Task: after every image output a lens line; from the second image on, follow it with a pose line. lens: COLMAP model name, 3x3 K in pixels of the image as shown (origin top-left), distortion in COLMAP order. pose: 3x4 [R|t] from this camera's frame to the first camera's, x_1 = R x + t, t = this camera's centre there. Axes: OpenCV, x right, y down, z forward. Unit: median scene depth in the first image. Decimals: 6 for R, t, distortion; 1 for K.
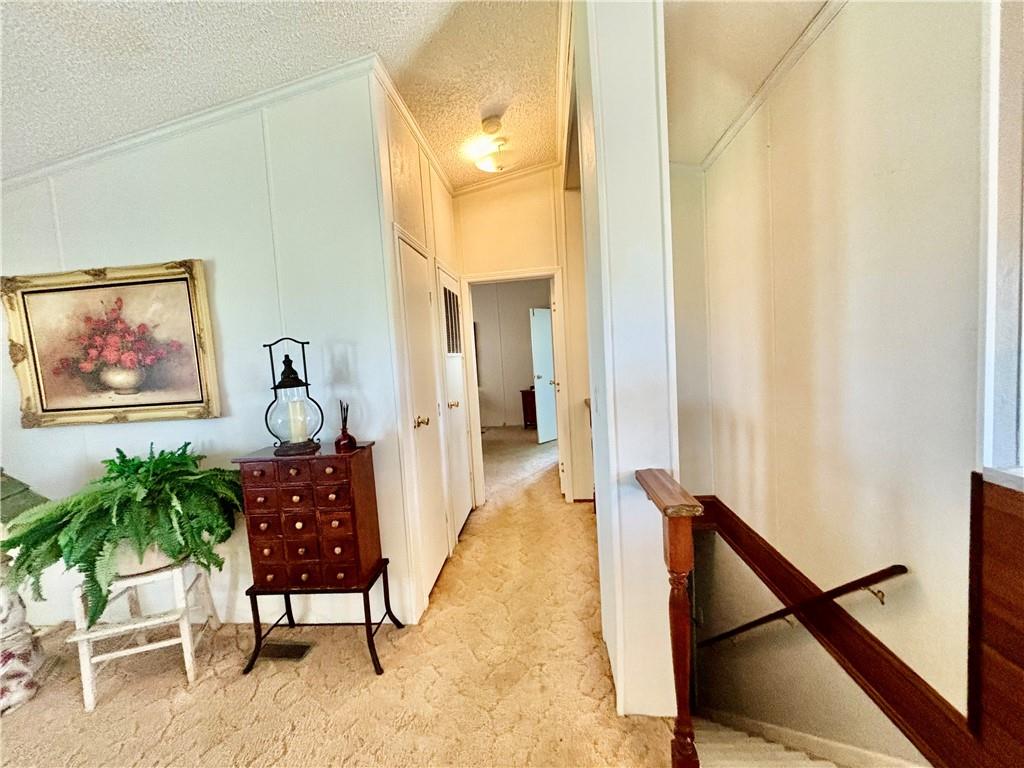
lens RADIAL K [[409.9, 0, 511.3], [0, 409.9, 384.3], [0, 0, 1]] dist [0.000060, 0.000630]
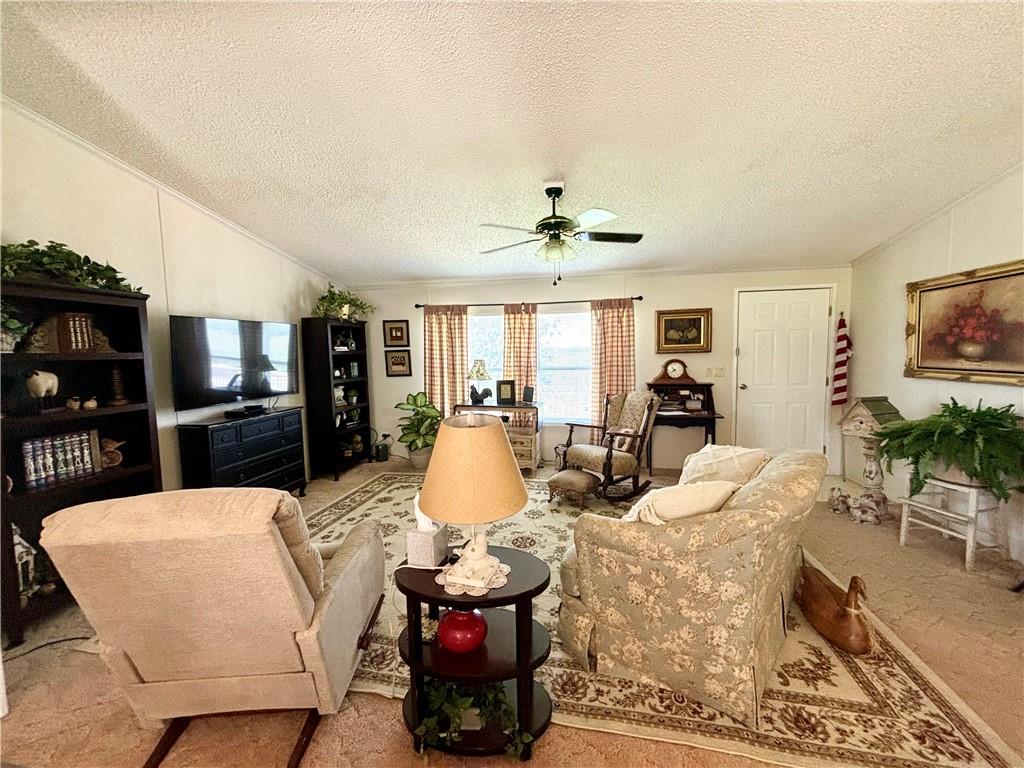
lens RADIAL K [[409.9, 0, 512.9], [0, 409.9, 382.5], [0, 0, 1]] dist [0.000060, 0.000630]
pose [[-0.097677, 0.140423, -0.985262, 0.586417], [-0.055879, 0.987660, 0.146304, -0.022215], [0.993648, 0.069346, -0.088625, -0.406156]]
